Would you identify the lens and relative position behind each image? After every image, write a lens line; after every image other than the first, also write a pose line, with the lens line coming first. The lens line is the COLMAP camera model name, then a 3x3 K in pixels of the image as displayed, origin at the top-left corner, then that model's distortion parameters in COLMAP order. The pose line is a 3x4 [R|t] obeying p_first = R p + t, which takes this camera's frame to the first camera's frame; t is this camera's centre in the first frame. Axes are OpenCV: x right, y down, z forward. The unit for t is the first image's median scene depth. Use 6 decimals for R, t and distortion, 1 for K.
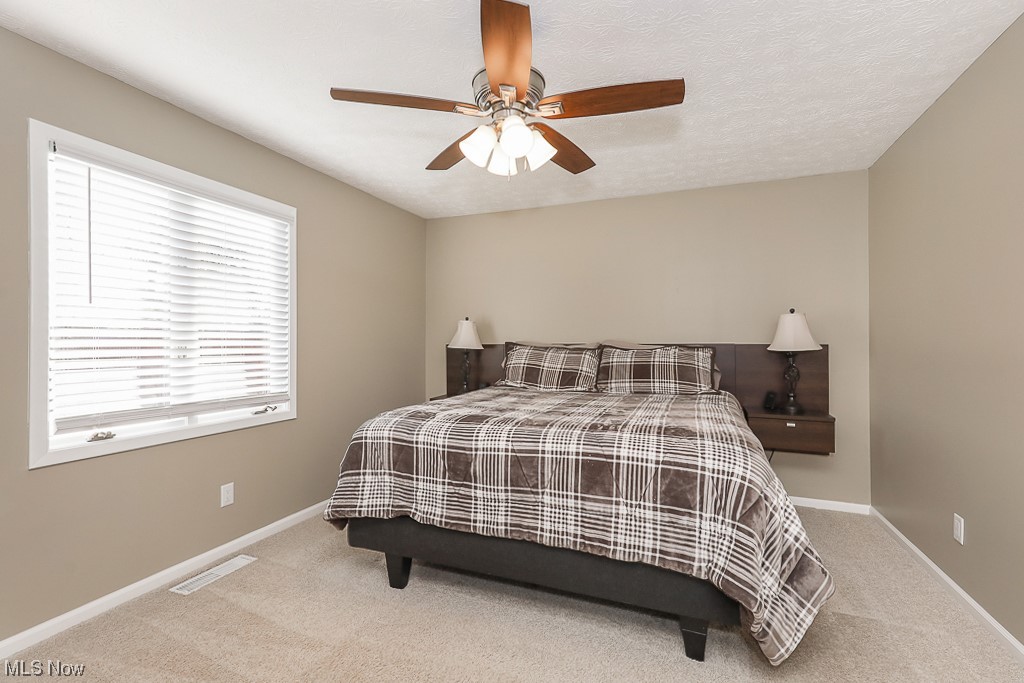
lens RADIAL K [[465.7, 0, 508.5], [0, 465.7, 343.8], [0, 0, 1]] dist [-0.000029, 0.000155]
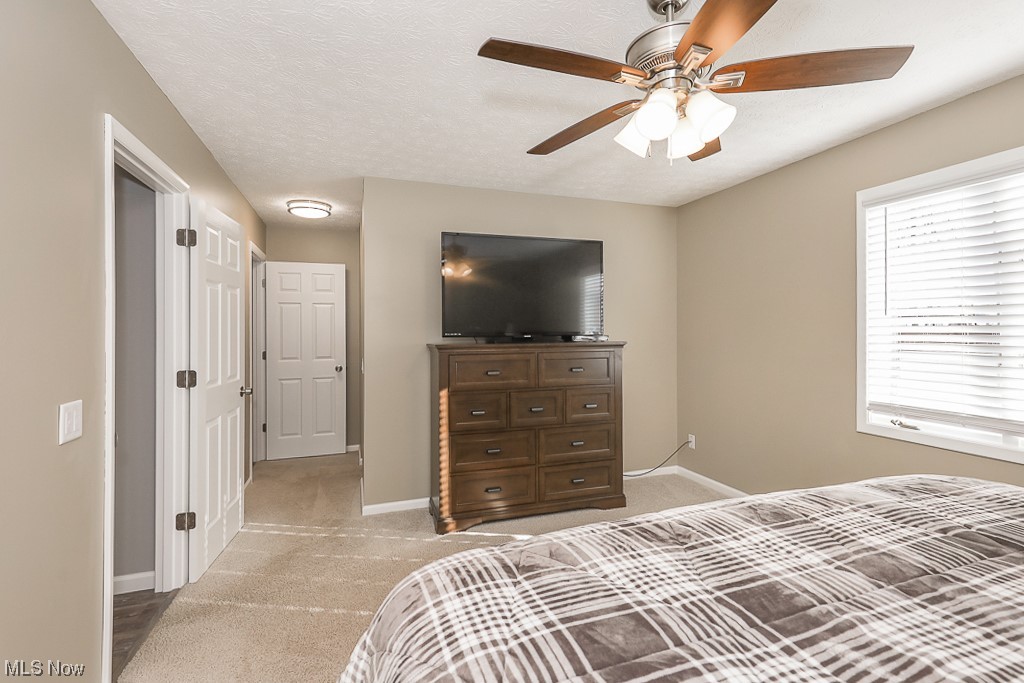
lens RADIAL K [[465.7, 0, 511.5], [0, 465.7, 331.5], [0, 0, 1]] dist [-0.000029, 0.000155]
pose [[-0.729539, -0.010242, -0.683862, 0.676091], [-0.014672, 0.999892, 0.000678, -0.026140], [0.683782, 0.010528, -0.729611, 1.179787]]
